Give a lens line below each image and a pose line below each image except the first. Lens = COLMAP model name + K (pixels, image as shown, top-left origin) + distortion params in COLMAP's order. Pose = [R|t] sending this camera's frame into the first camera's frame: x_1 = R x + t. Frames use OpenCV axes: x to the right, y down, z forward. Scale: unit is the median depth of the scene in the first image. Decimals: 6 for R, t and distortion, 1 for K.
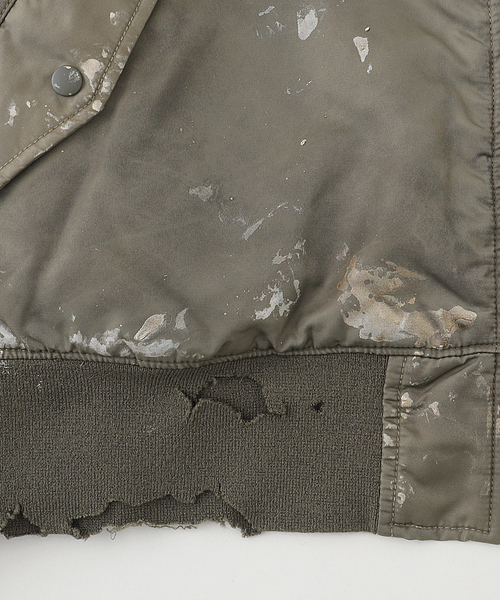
lens RADIAL K [[1070.3, 0, 250.0], [0, 1070.3, 300.0], [0, 0, 1]] dist [-0.007268, 0.123305]
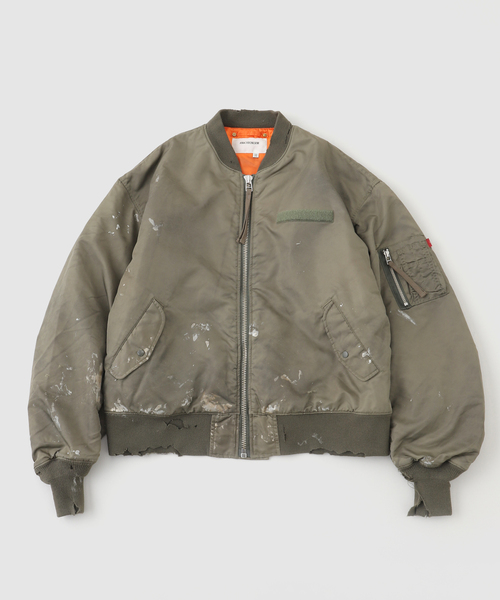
lens RADIAL K [[828.0, 0, 250.0], [0, 828.0, 300.0], [0, 0, 1]] dist [-0.002704, 0.025308]
pose [[0.997934, 0.015444, 0.062366, 0.066220], [-0.008166, 0.993297, -0.115299, -0.025180], [-0.063729, 0.114551, 0.991371, -2.453527]]
